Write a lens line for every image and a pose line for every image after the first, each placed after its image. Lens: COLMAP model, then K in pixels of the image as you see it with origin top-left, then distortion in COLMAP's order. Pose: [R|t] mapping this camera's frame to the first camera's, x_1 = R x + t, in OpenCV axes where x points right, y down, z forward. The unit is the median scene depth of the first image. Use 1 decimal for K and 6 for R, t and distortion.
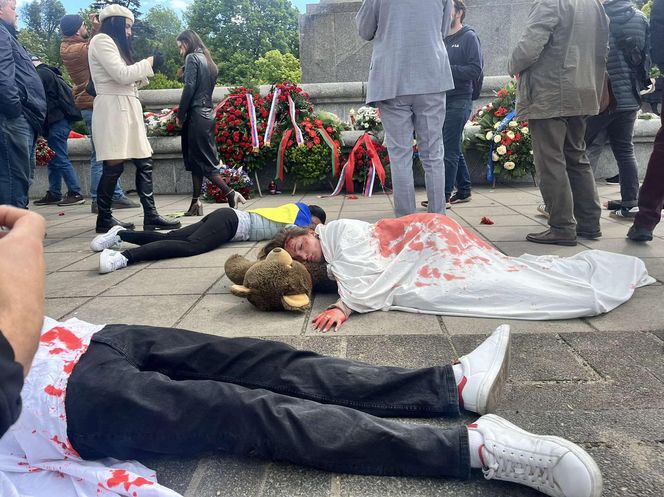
lens RADIAL K [[504.3, 0, 330.8], [0, 504.3, 246.3], [0, 0, 1]] dist [0.045633, -0.065181]
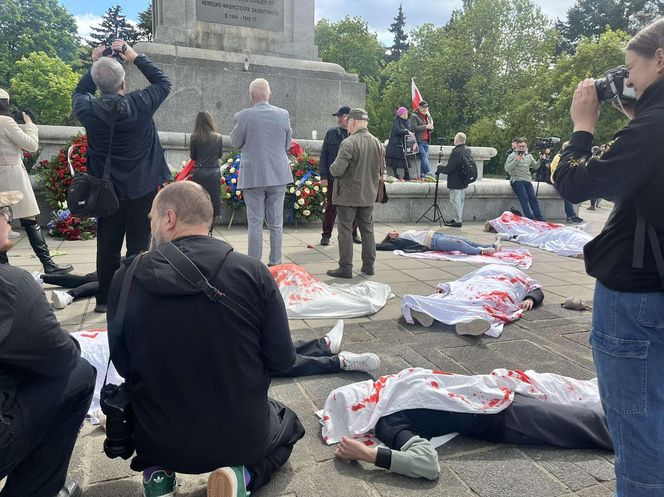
lens RADIAL K [[504.3, 0, 332.4], [0, 504.3, 247.3], [0, 0, 1]] dist [0.045633, -0.065181]
pose [[0.905836, -0.008851, 0.423536, -0.454575], [0.019942, 0.999564, -0.021763, -0.087629], [-0.423159, 0.028160, 0.905618, -0.746730]]
